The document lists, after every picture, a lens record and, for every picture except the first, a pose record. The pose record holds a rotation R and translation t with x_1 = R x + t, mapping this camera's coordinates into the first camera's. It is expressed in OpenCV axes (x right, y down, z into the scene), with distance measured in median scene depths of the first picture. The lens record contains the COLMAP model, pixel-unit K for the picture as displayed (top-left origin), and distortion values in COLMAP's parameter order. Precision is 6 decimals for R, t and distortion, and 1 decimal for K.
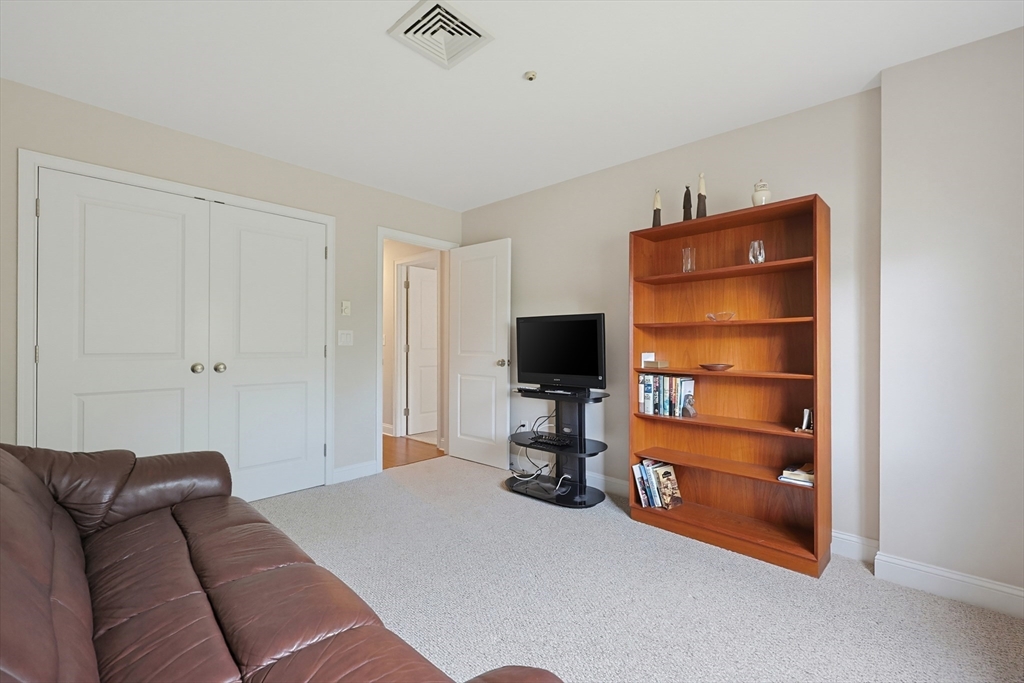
lens RADIAL K [[438.2, 0, 515.0], [0, 438.2, 345.0], [0, 0, 1]] dist [-0.003983, 0.001700]
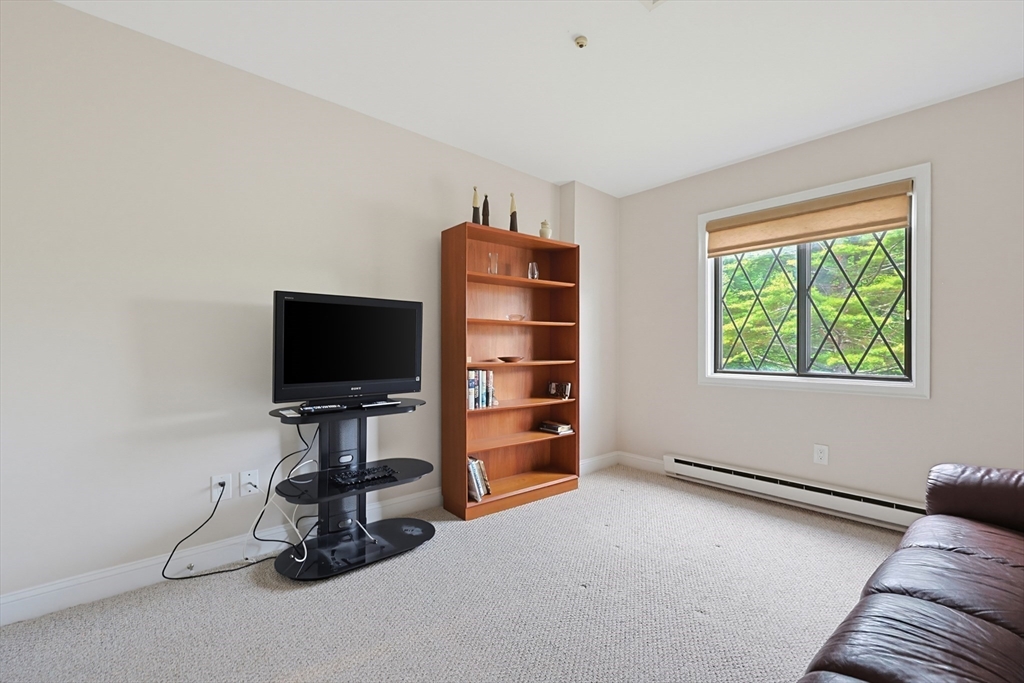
lens RADIAL K [[438.2, 0, 540.7], [0, 438.2, 345.3], [0, 0, 1]] dist [-0.003983, 0.001700]
pose [[0.076498, -0.007668, 0.997040, -0.688751], [-0.009256, 0.999922, 0.008400, 0.001570], [-0.997027, -0.009871, 0.076421, 0.780316]]
